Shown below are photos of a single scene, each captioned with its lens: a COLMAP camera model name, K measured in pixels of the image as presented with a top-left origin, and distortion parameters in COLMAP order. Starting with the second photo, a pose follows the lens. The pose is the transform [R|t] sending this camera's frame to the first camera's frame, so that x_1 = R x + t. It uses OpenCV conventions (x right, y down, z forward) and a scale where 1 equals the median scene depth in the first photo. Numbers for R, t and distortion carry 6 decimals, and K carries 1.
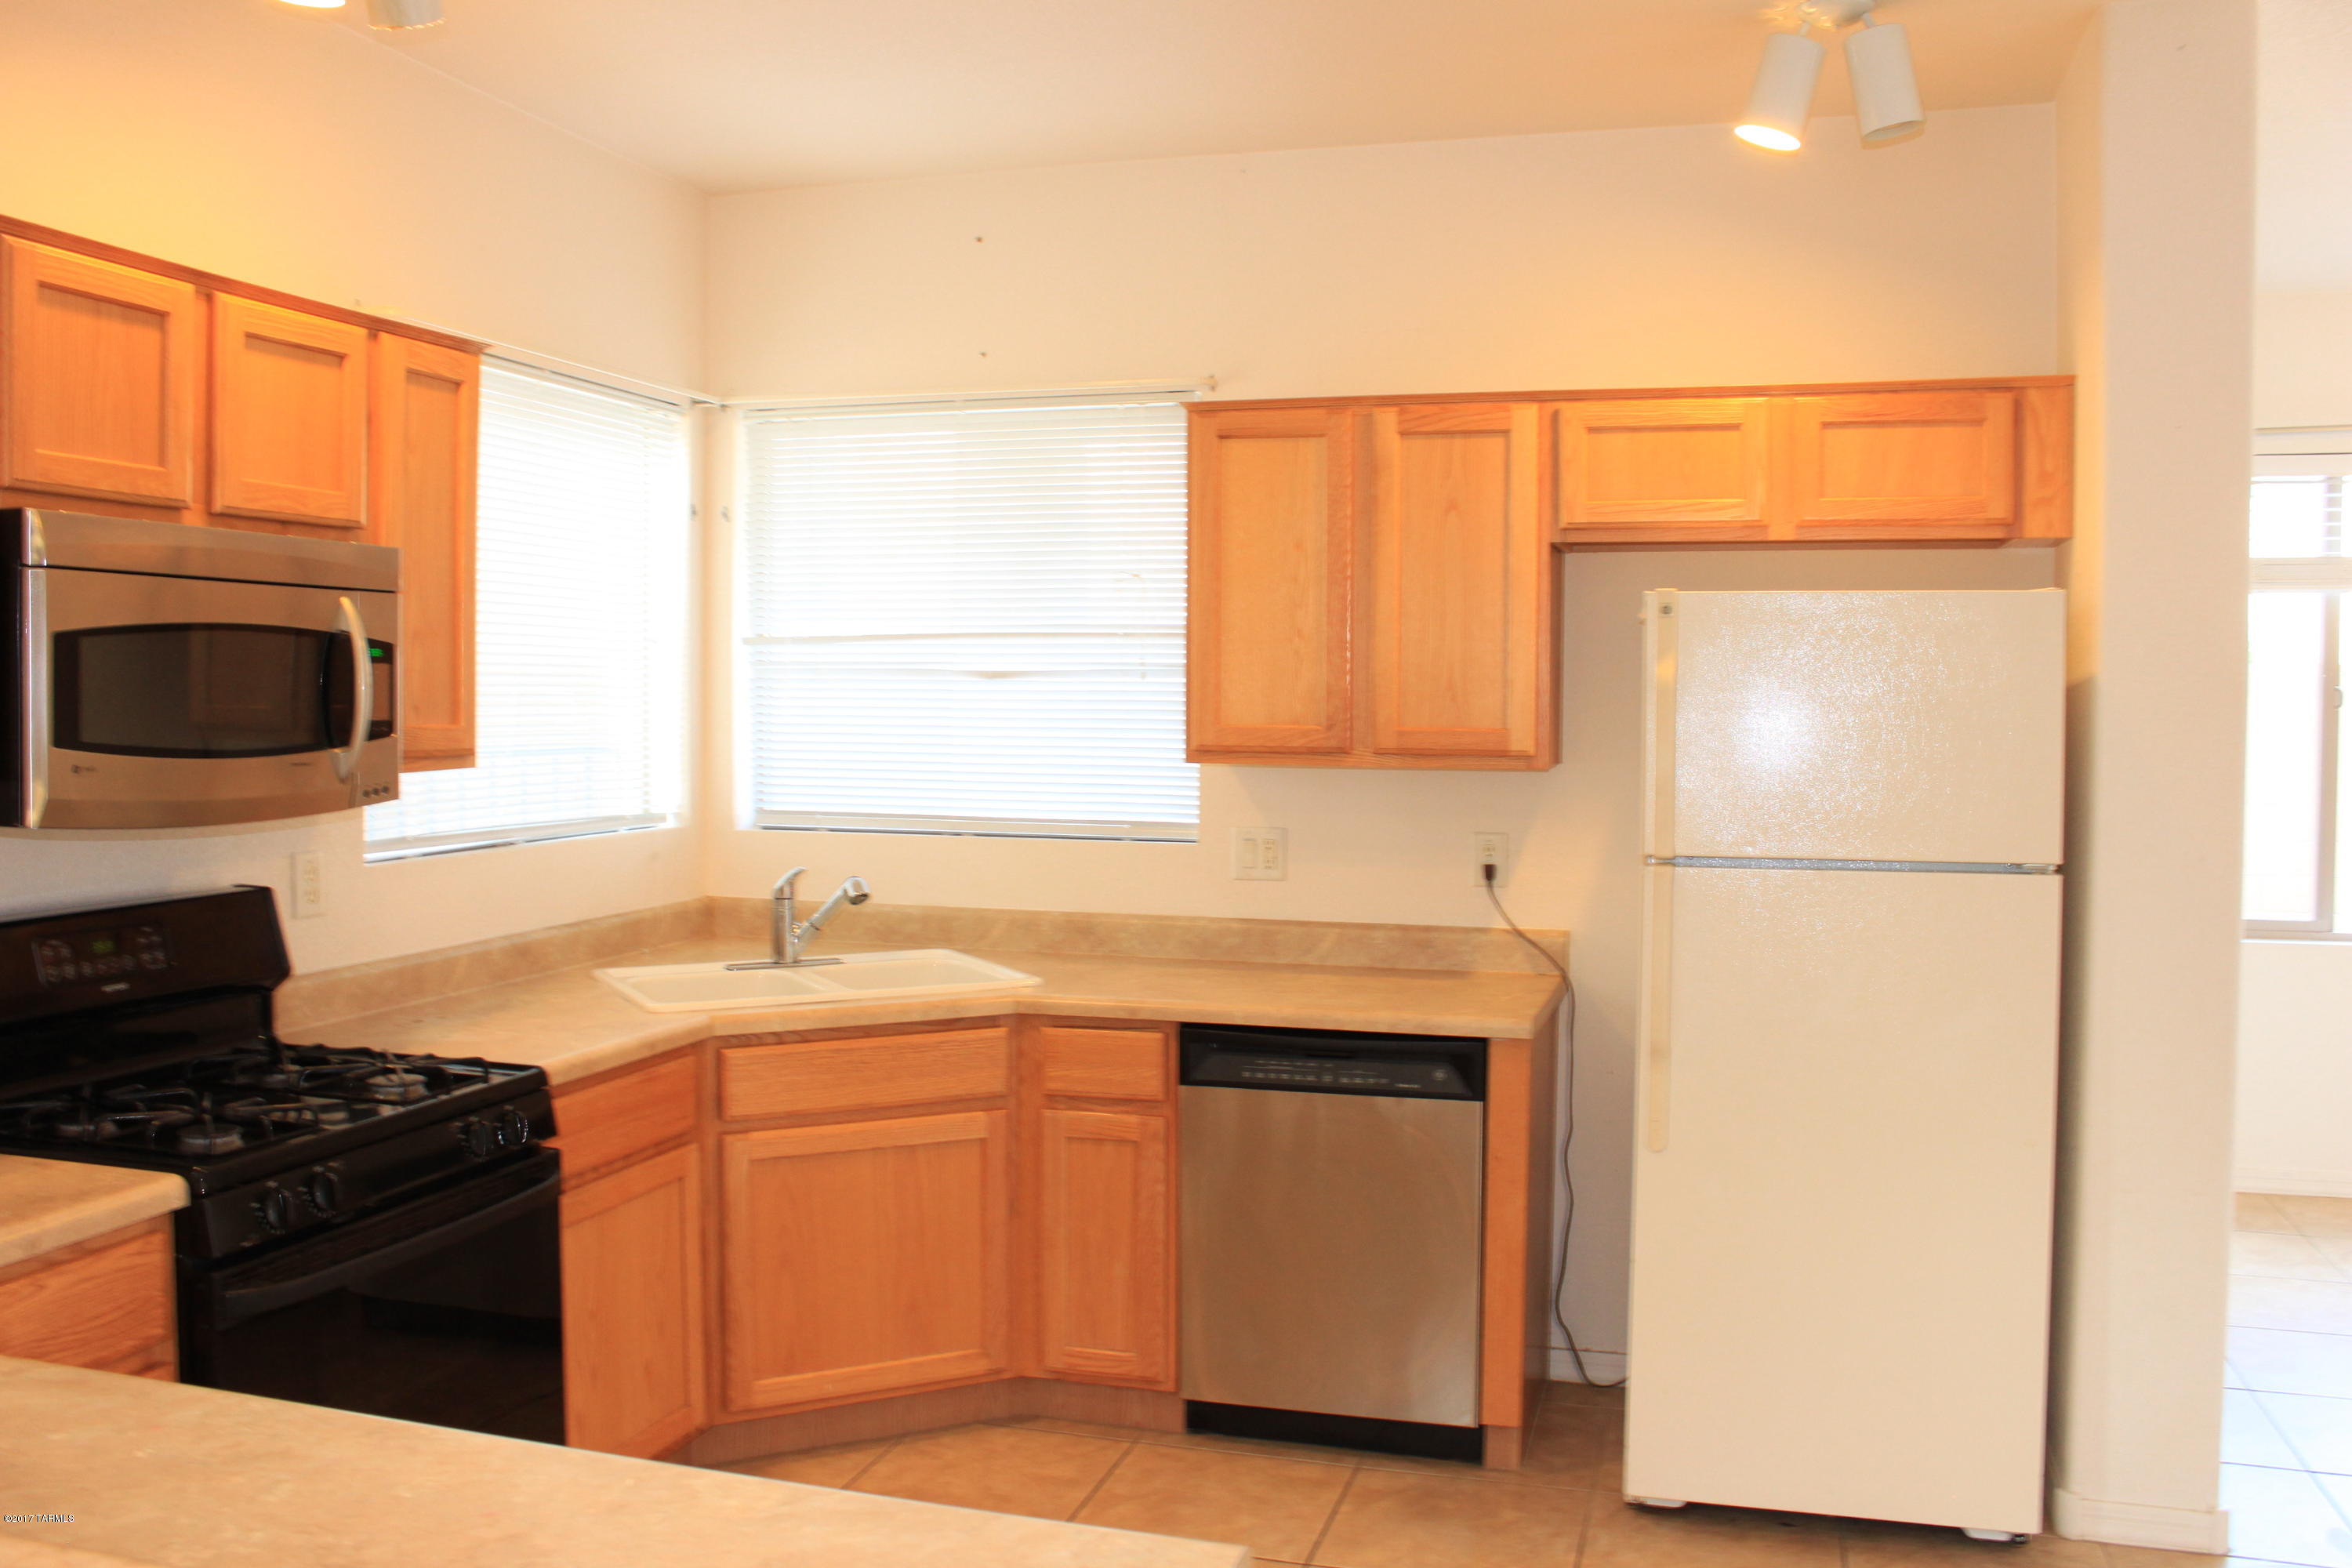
lens RADIAL K [[1966.8, 0, 1176.0], [0, 1966.8, 784.0], [0, 0, 1]] dist [-0.175356, 0.159390]
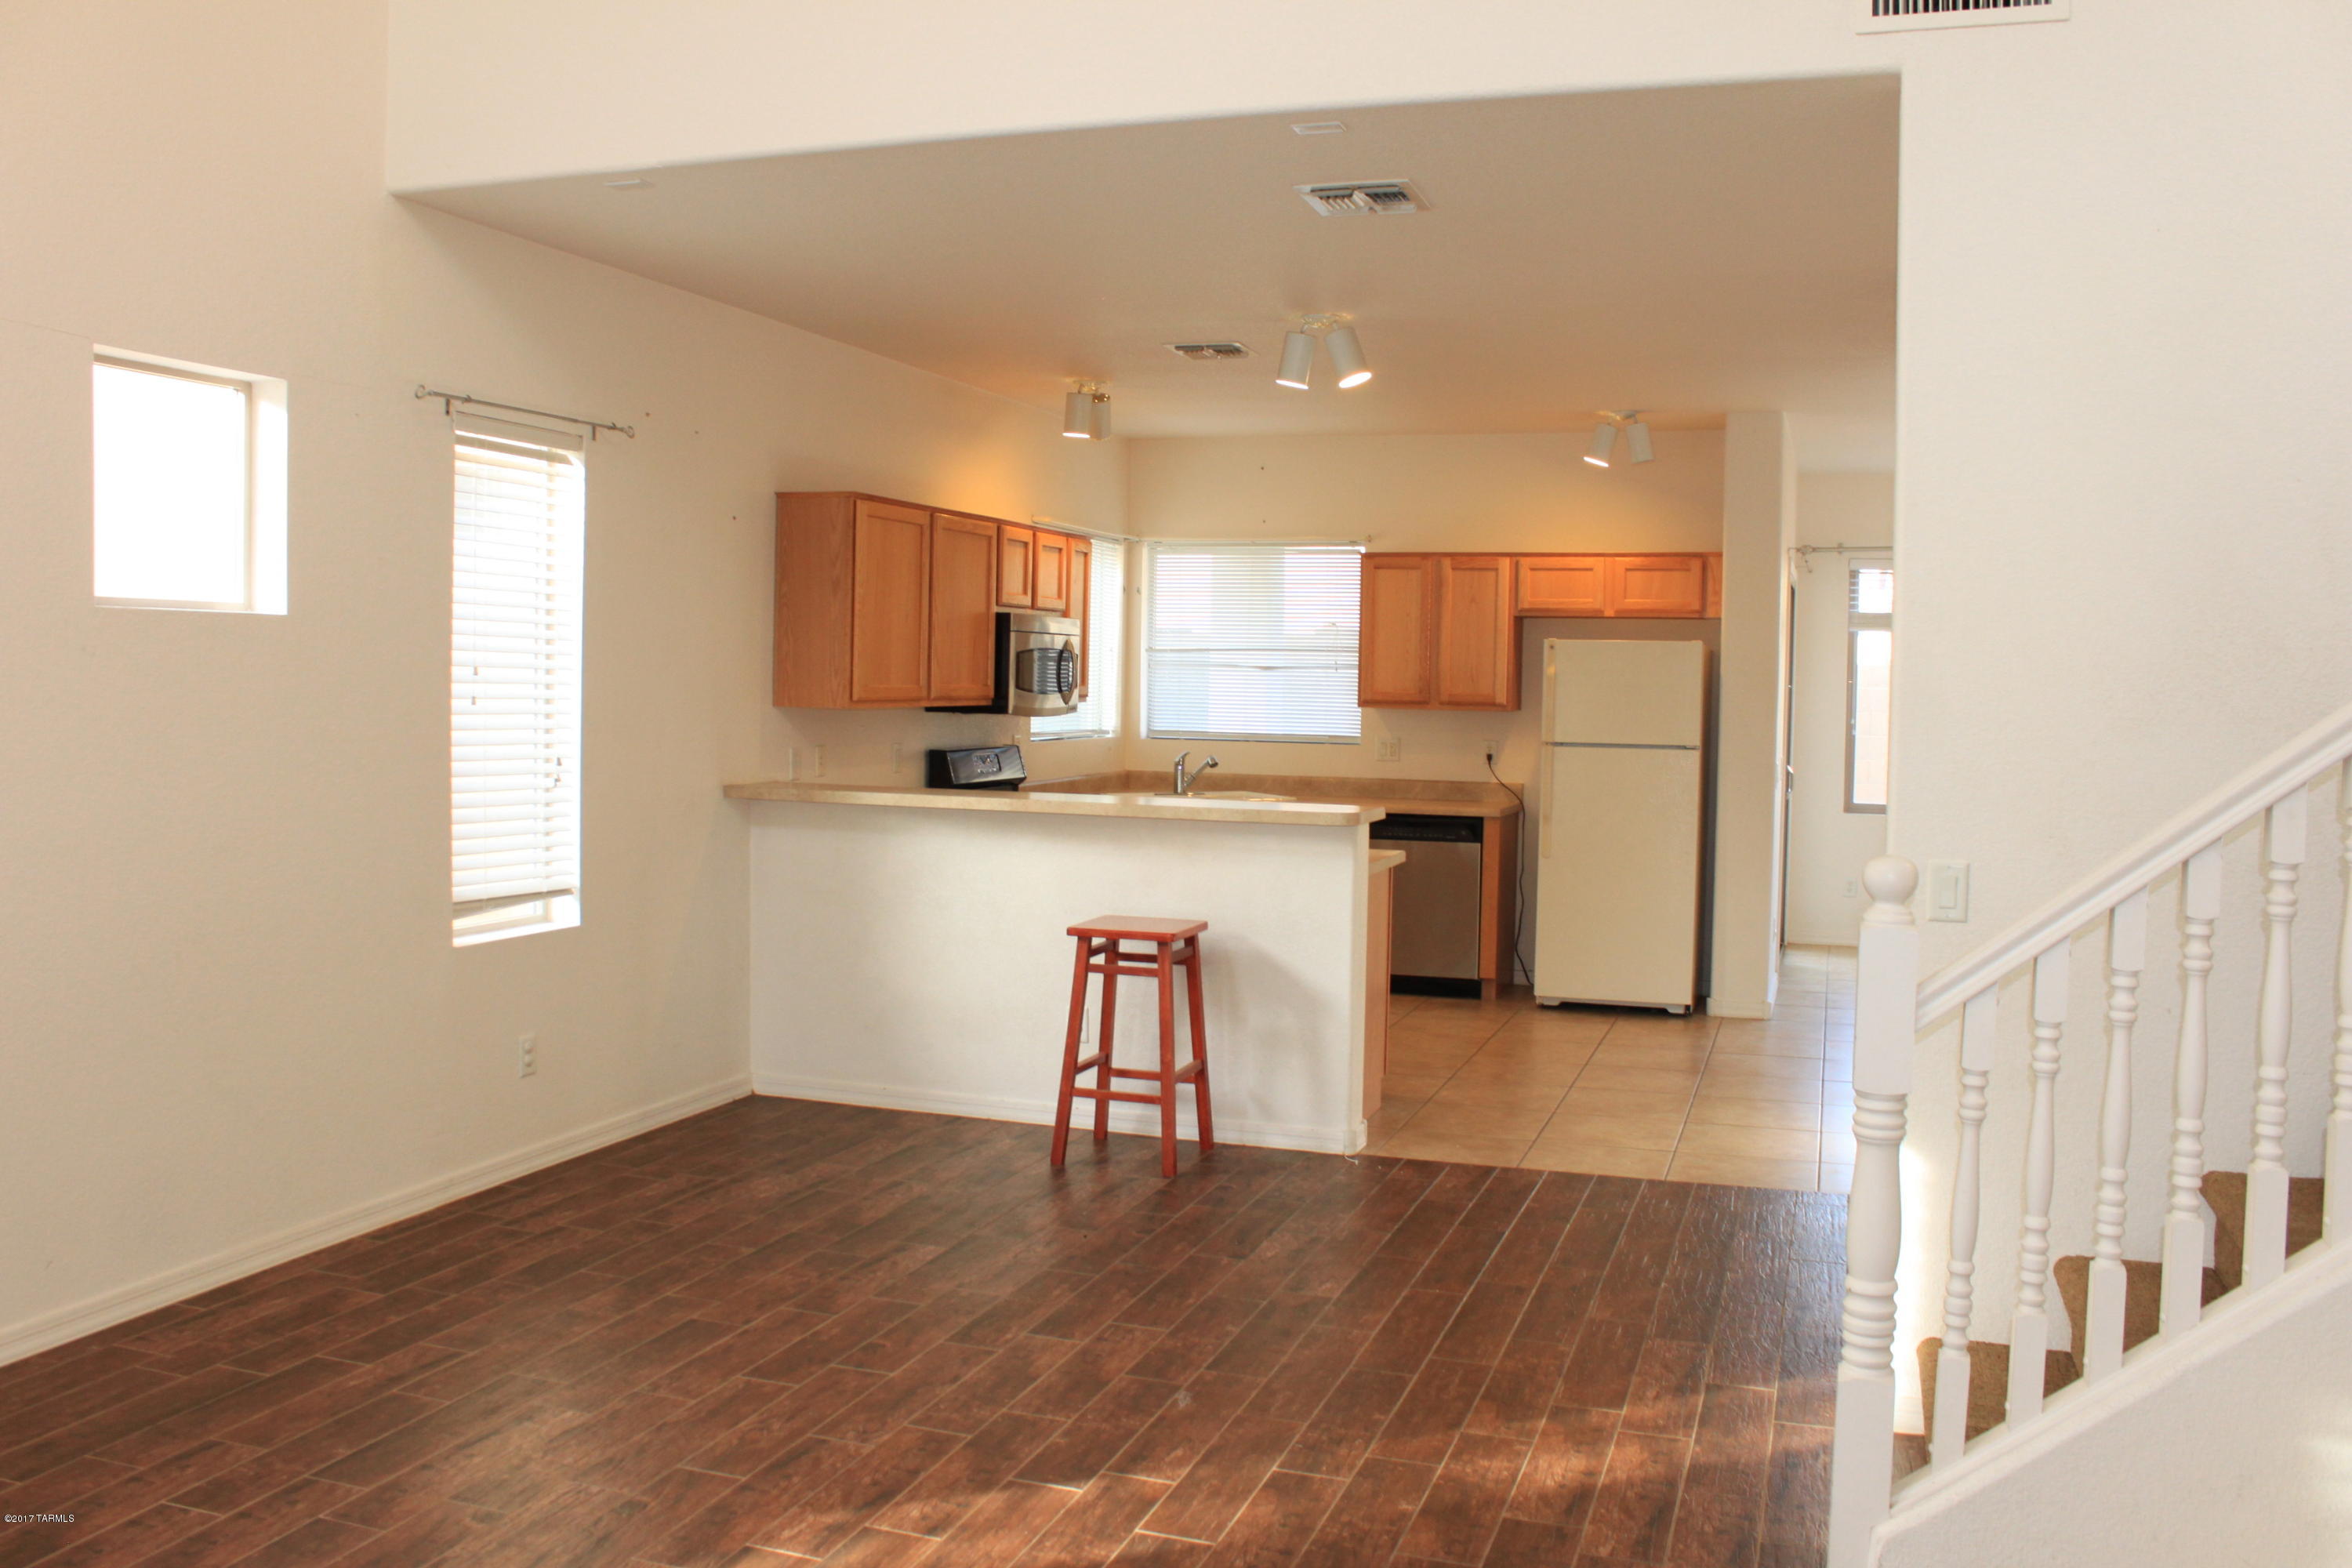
lens RADIAL K [[1966.8, 0, 1176.0], [0, 1966.8, 784.0], [0, 0, 1]] dist [-0.175356, 0.159390]
pose [[0.999135, 0.013856, -0.039199, -0.125488], [-0.013549, 0.999875, 0.008105, 0.068295], [0.039306, -0.007567, 0.999199, -1.412225]]
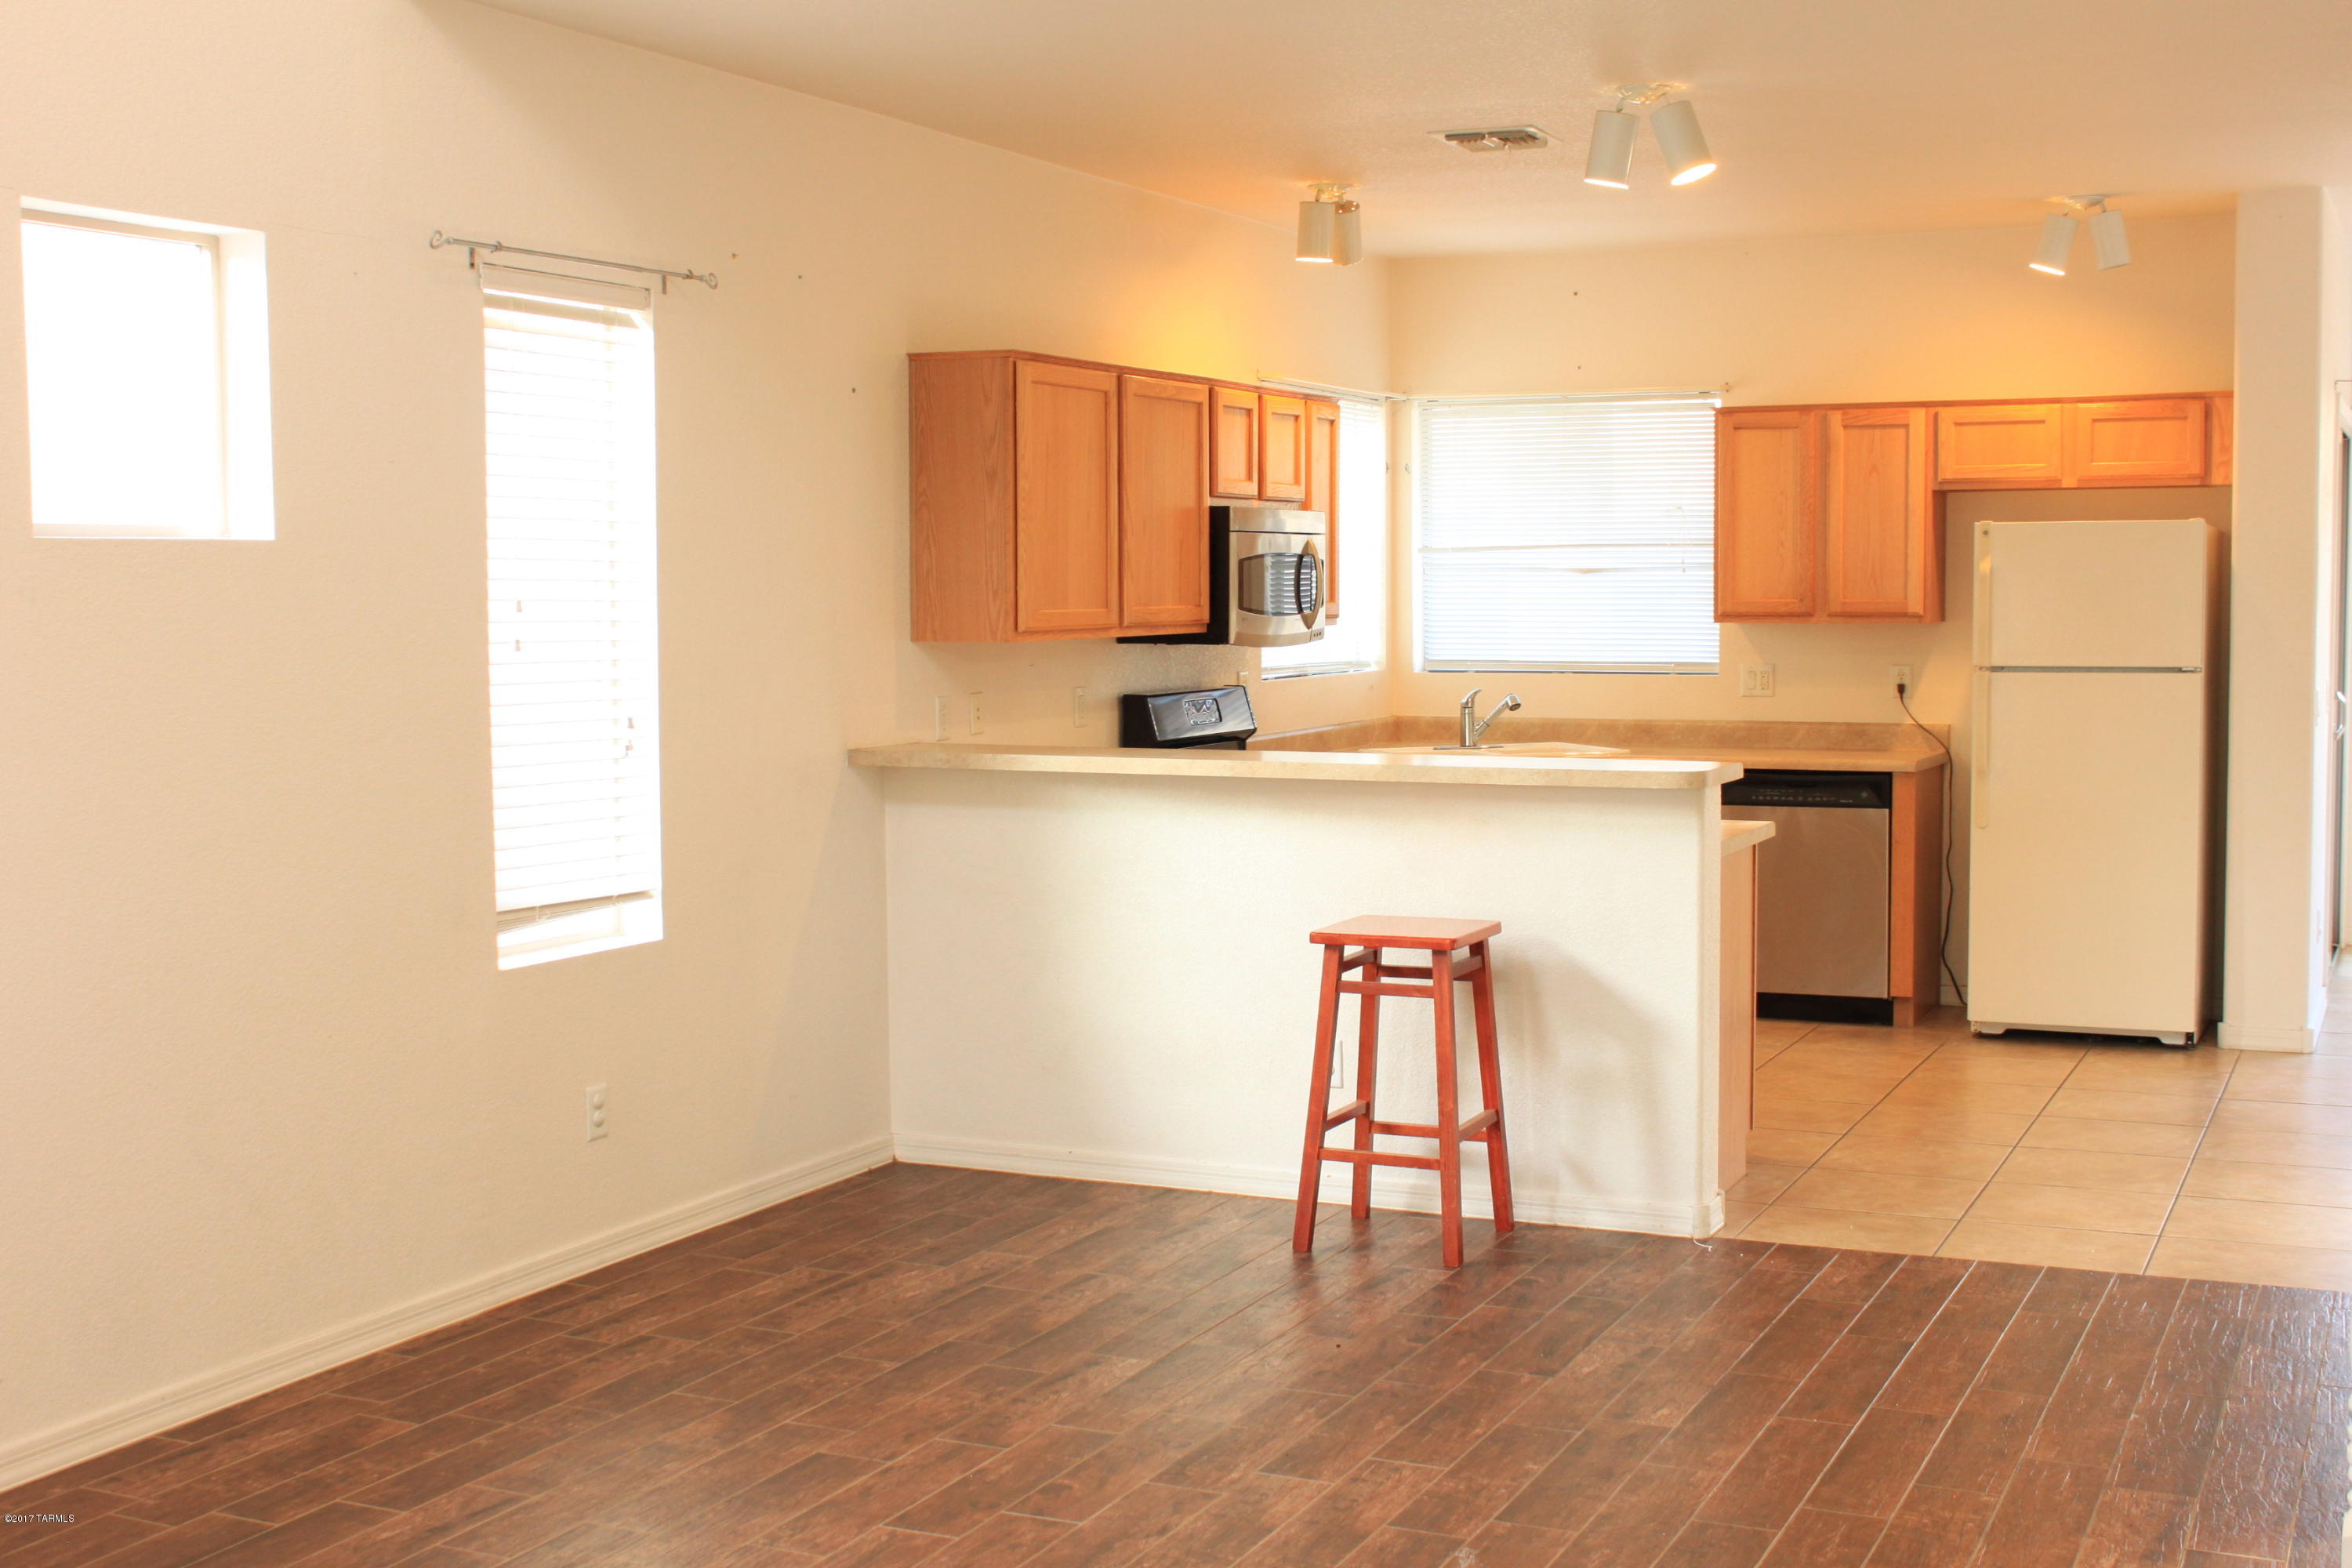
lens RADIAL K [[2756.4, 0, 1176.0], [0, 2756.4, 784.0], [0, 0, 1]] dist [-0.086860, 0.056113]
pose [[0.989078, -0.002828, -0.147365, -0.110789], [0.006864, 0.999615, 0.026887, 0.064316], [0.147232, -0.027605, 0.988717, -1.472942]]
